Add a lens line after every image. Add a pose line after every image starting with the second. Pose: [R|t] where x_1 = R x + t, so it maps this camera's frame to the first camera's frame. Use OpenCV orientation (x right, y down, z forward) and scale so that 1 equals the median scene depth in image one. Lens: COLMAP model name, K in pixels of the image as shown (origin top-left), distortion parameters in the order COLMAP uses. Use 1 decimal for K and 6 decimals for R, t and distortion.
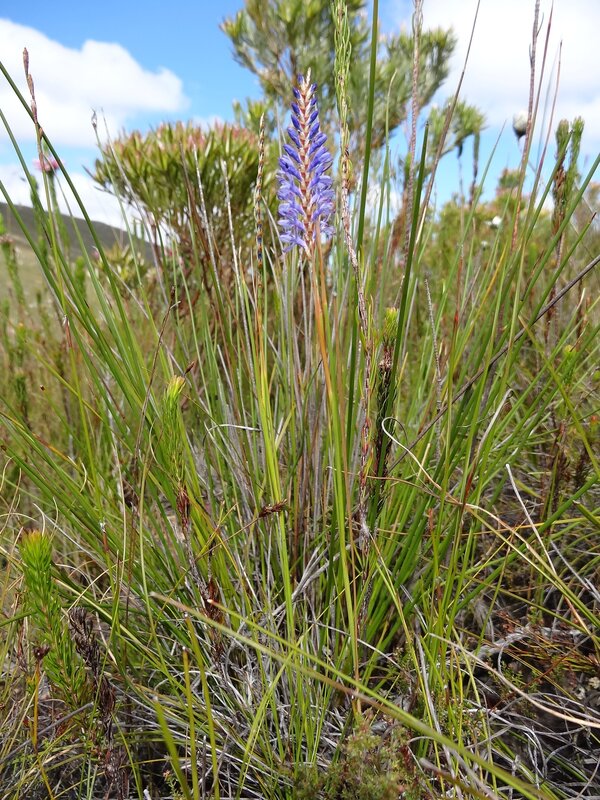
lens RADIAL K [[571.1, 0, 300.0], [0, 571.1, 400.0], [0, 0, 1]] dist [-0.002197, -0.000773]
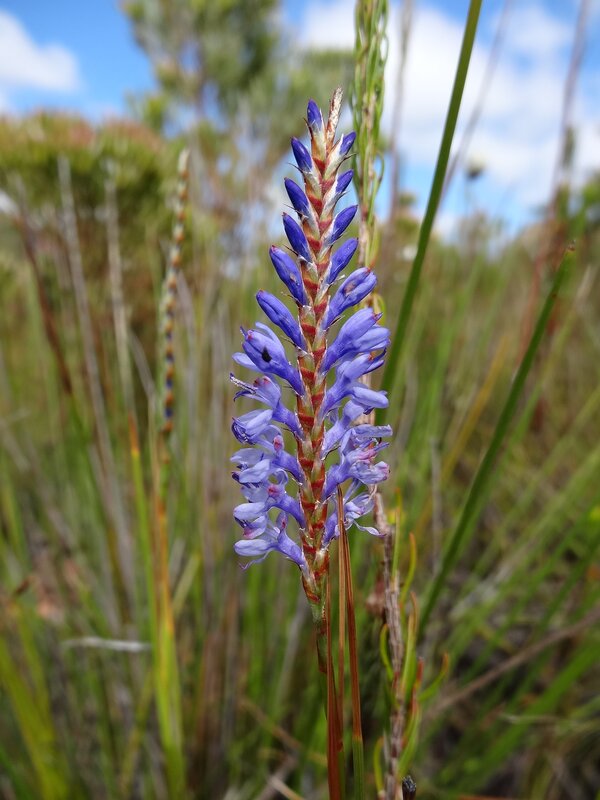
lens RADIAL K [[571.1, 0, 300.0], [0, 571.1, 400.0], [0, 0, 1]] dist [-0.002197, -0.000773]
pose [[0.980916, 0.036181, 0.191038, -0.068426], [-0.035471, 0.999345, -0.007137, -0.378325], [-0.191171, 0.000224, 0.981557, 0.646269]]
